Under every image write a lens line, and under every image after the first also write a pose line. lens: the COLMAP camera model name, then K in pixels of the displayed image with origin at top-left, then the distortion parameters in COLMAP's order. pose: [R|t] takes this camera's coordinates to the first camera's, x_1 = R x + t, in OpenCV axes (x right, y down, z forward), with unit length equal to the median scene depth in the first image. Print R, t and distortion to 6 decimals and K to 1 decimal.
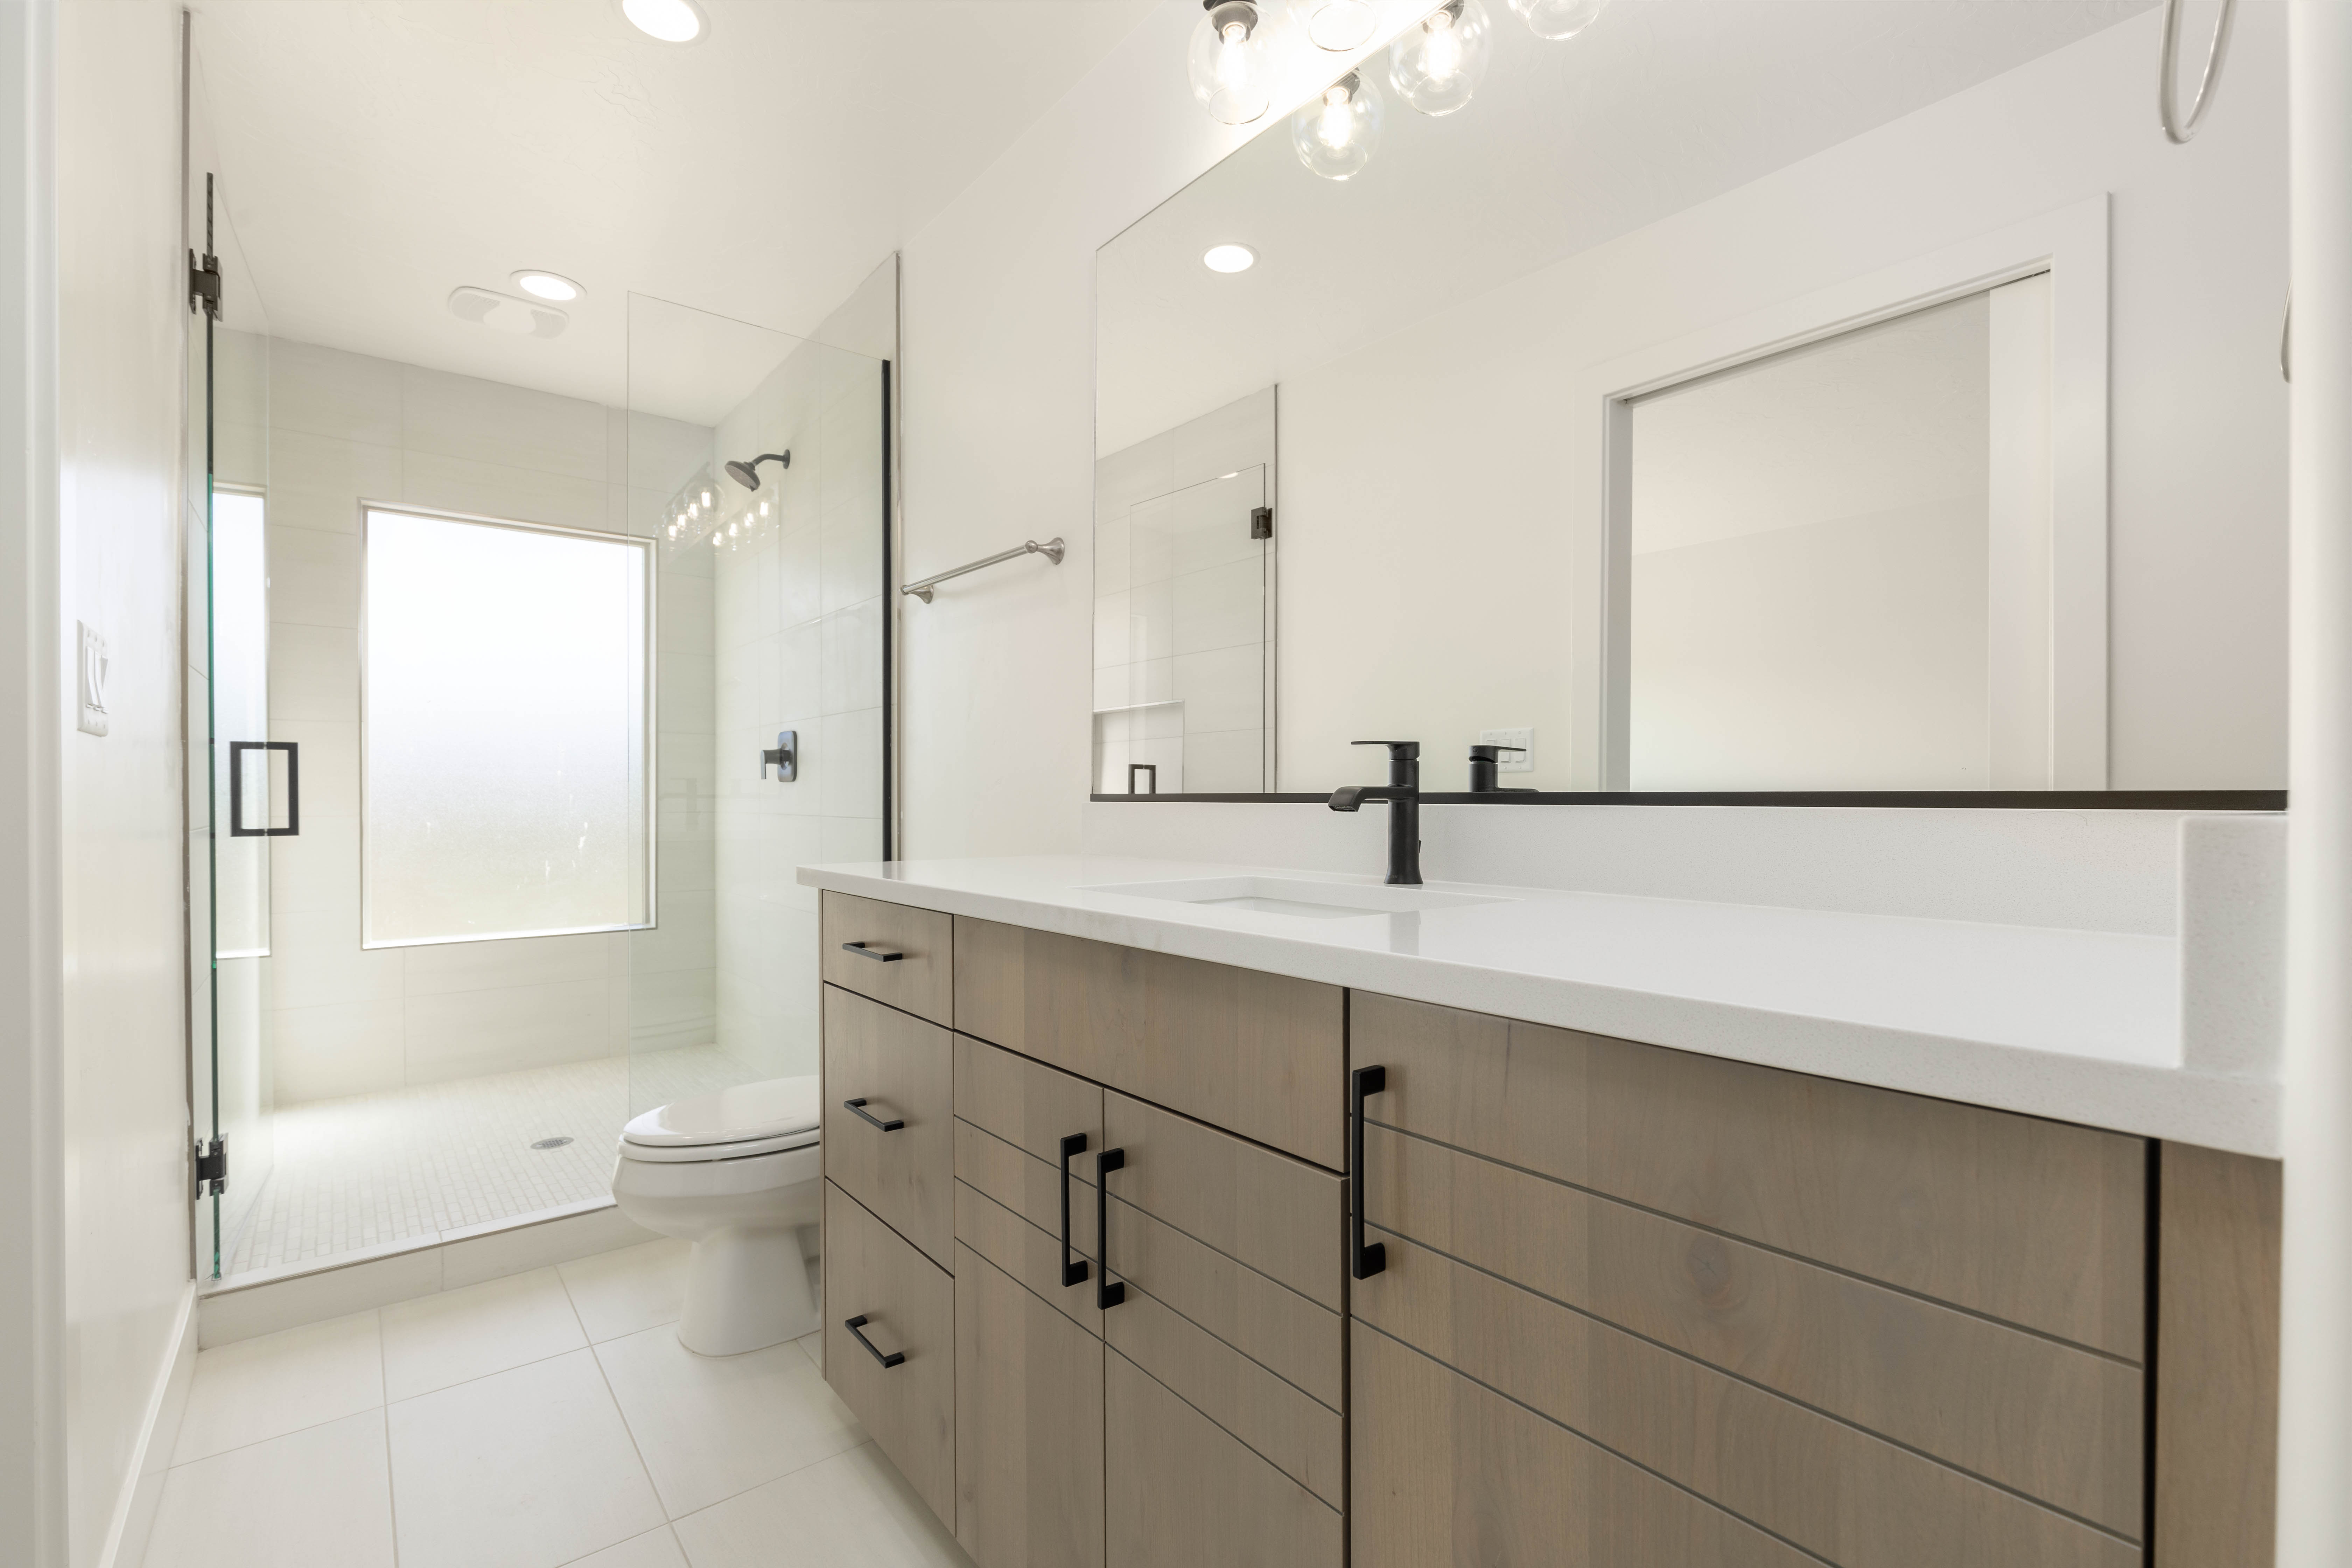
lens RADIAL K [[1053.2, 0, 1168.5], [0, 1053.2, 788.8], [0, 0, 1]] dist [0.007418, -0.000748]
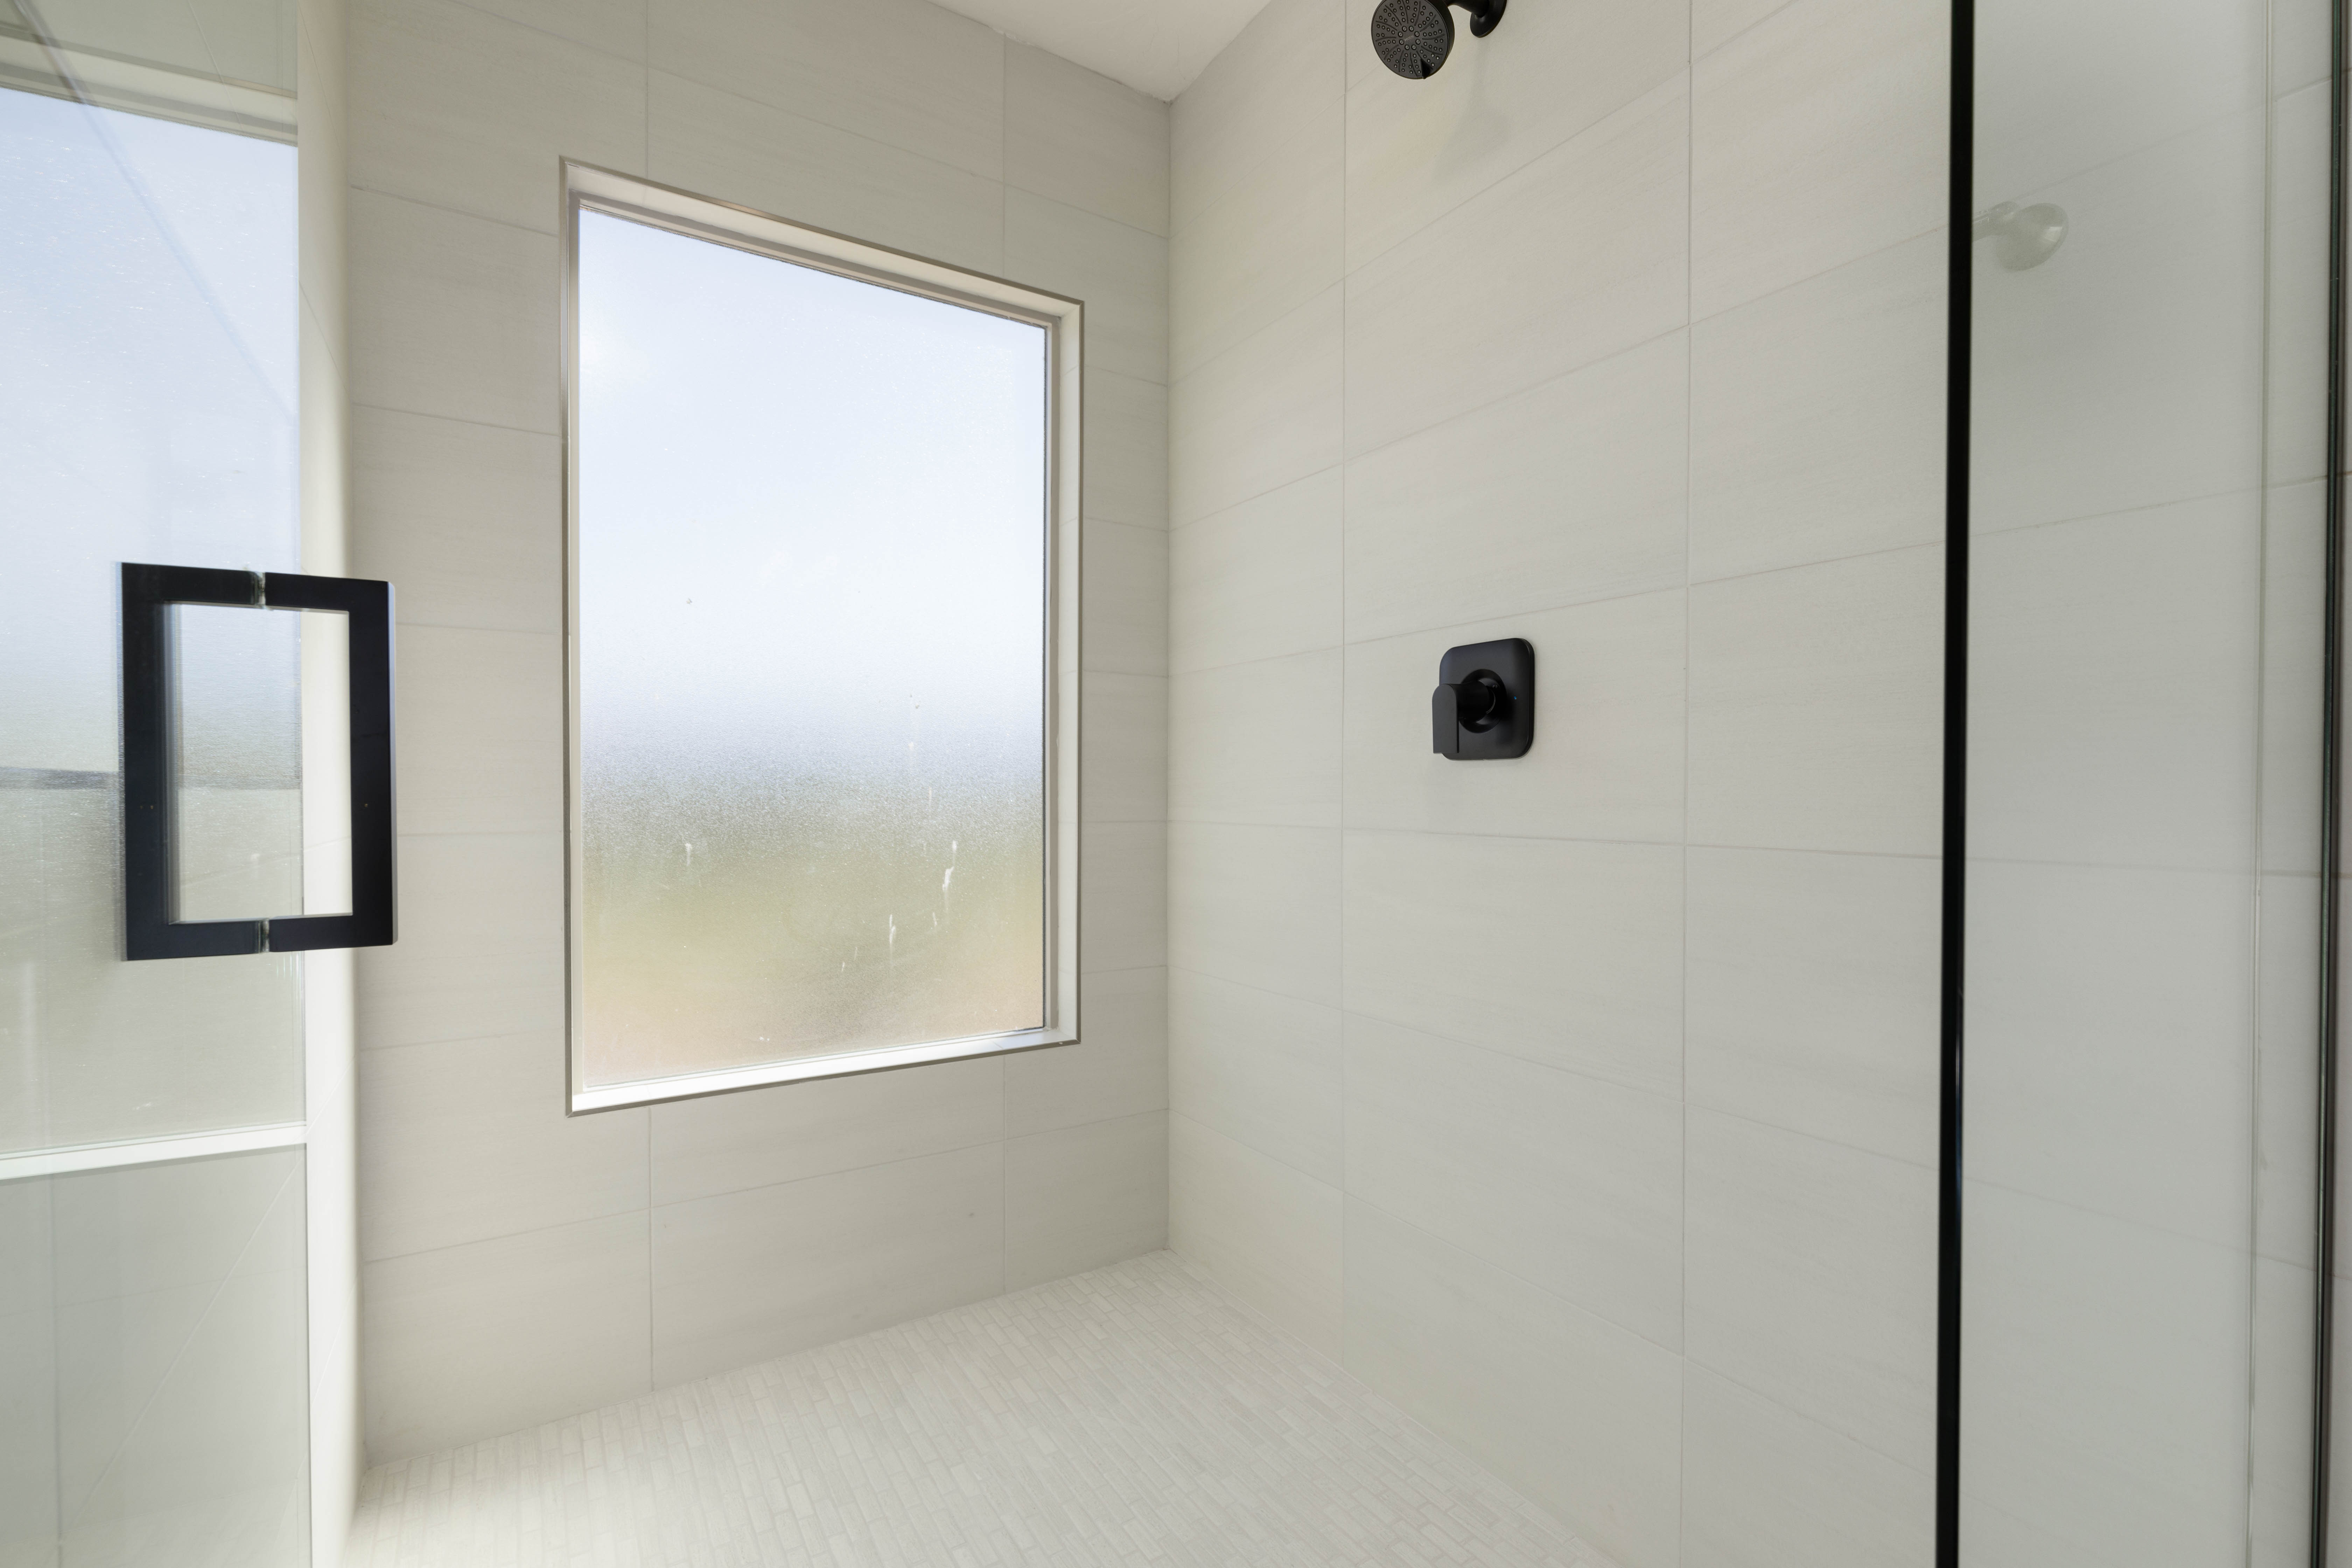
lens RADIAL K [[1053.2, 0, 1182.1], [0, 1053.2, 788.4], [0, 0, 1]] dist [0.007418, -0.000748]
pose [[0.994304, 0.003447, -0.106526, -0.411245], [-0.002962, 0.999985, 0.004706, 0.002921], [0.106541, -0.004364, 0.994299, 0.523024]]
